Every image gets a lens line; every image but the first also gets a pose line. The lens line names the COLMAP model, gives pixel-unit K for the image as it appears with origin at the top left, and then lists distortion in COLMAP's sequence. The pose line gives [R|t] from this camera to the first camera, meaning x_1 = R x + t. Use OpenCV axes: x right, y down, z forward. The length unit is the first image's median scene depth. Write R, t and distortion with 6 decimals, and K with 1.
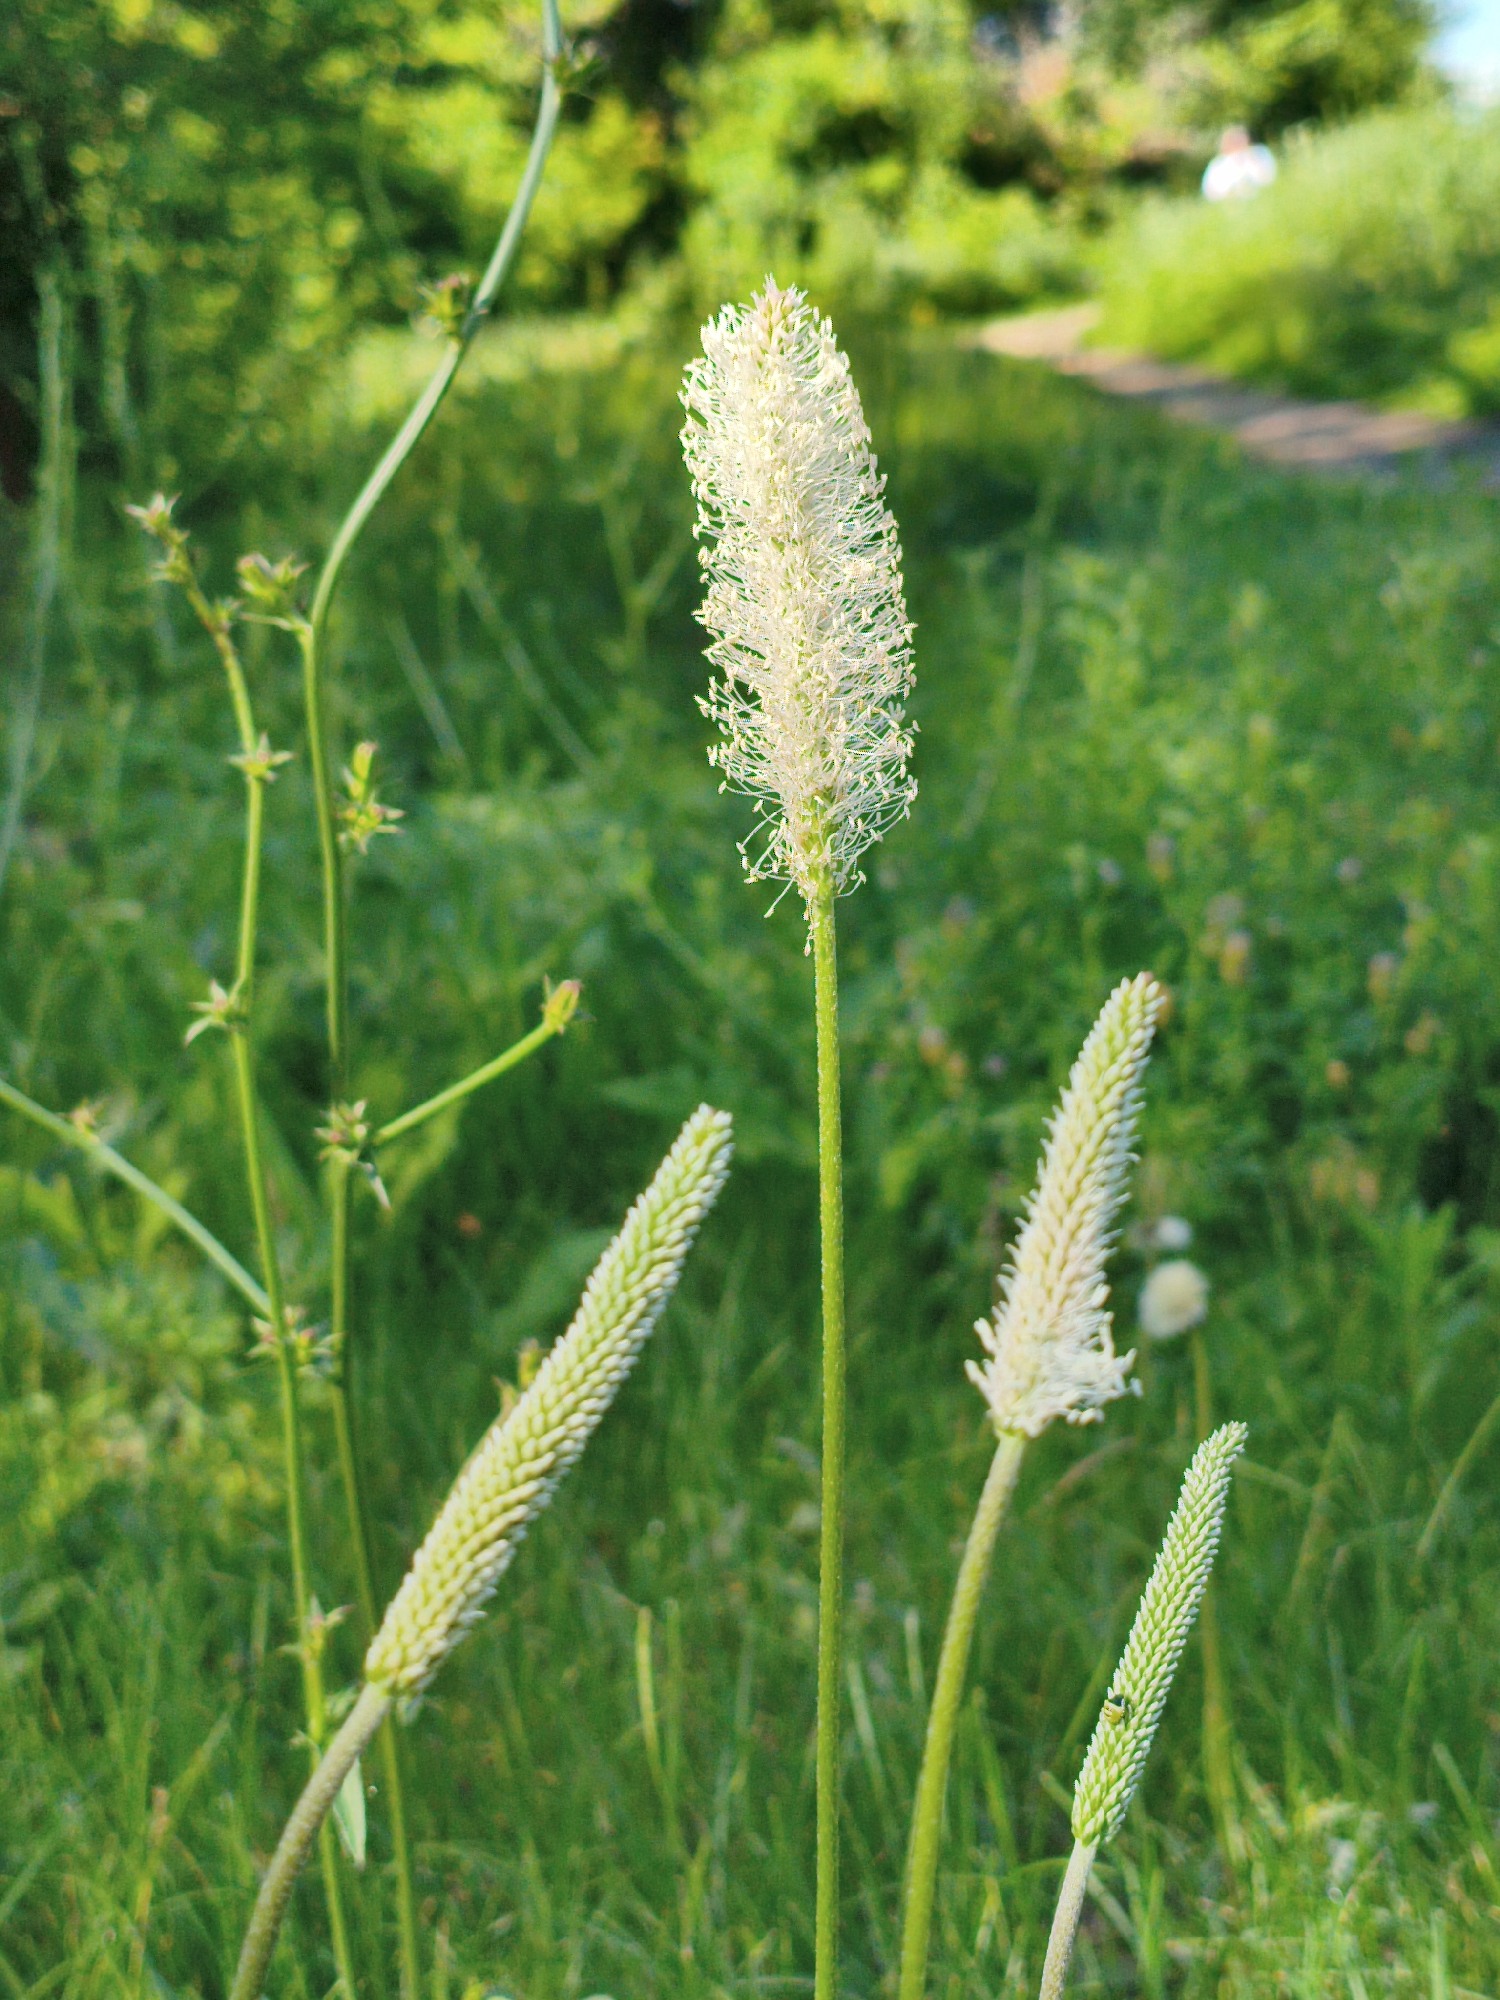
lens RADIAL K [[3043.0, 0, 751.3], [0, 3043.0, 998.6], [0, 0, 1]] dist [0.144097, 0.000000]
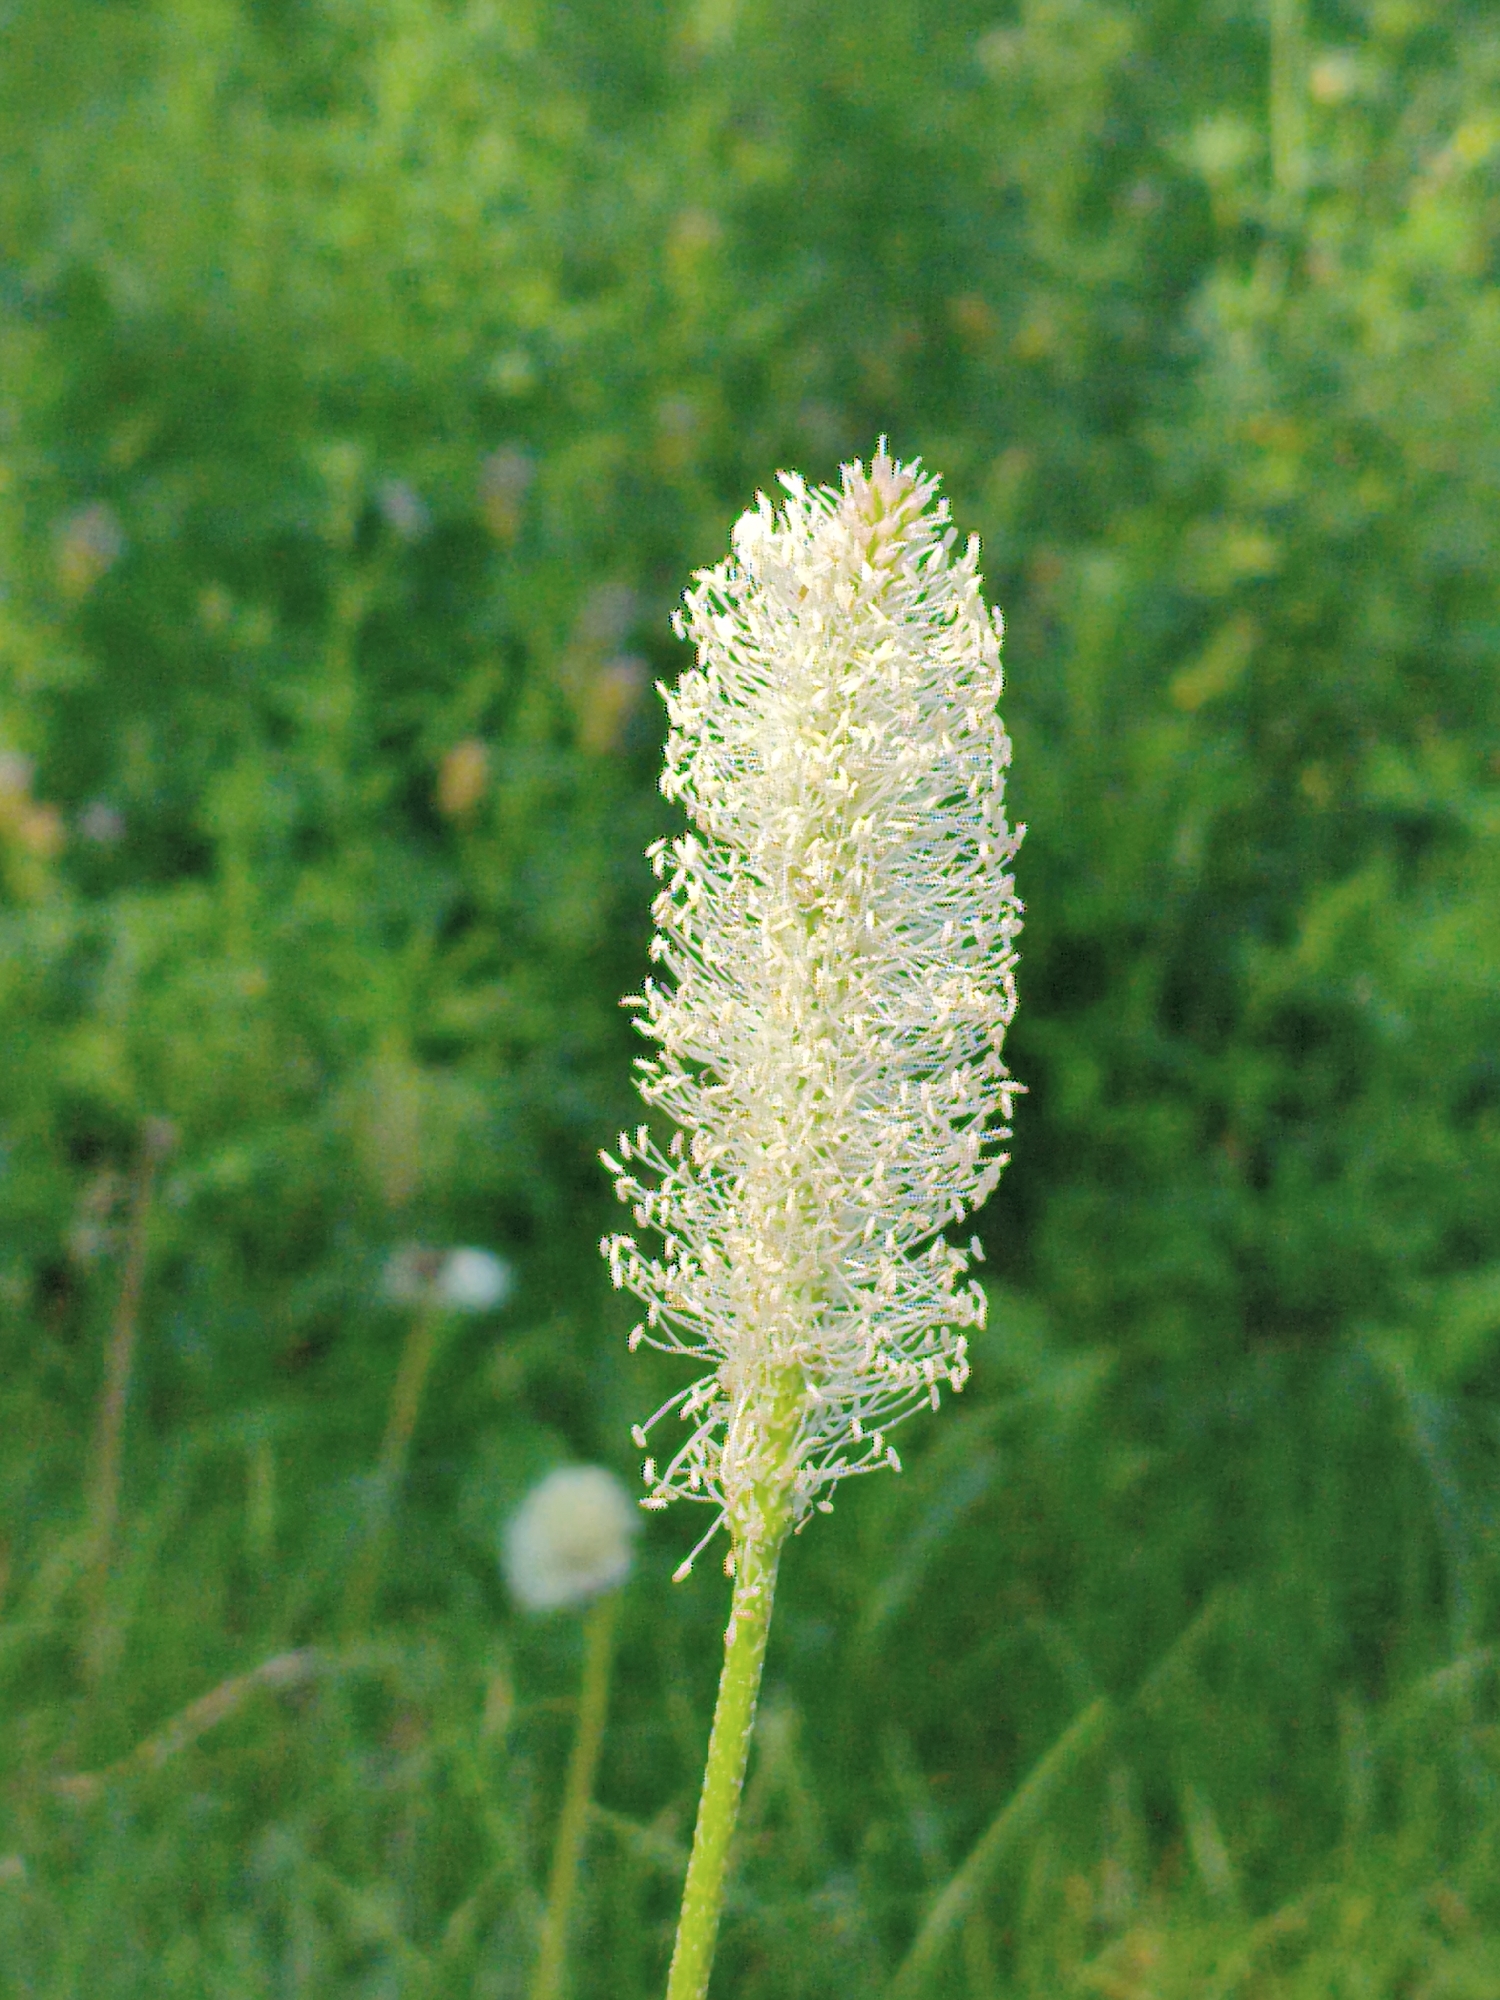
lens RADIAL K [[6116.7, 0, 749.2], [0, 6116.7, 1000.7], [0, 0, 1]] dist [0.003624, 0.000000]
pose [[0.965353, 0.134412, 0.223669, -0.238514], [-0.152659, 0.986052, 0.066313, -0.200969], [-0.211636, -0.098161, 0.972407, -0.055024]]
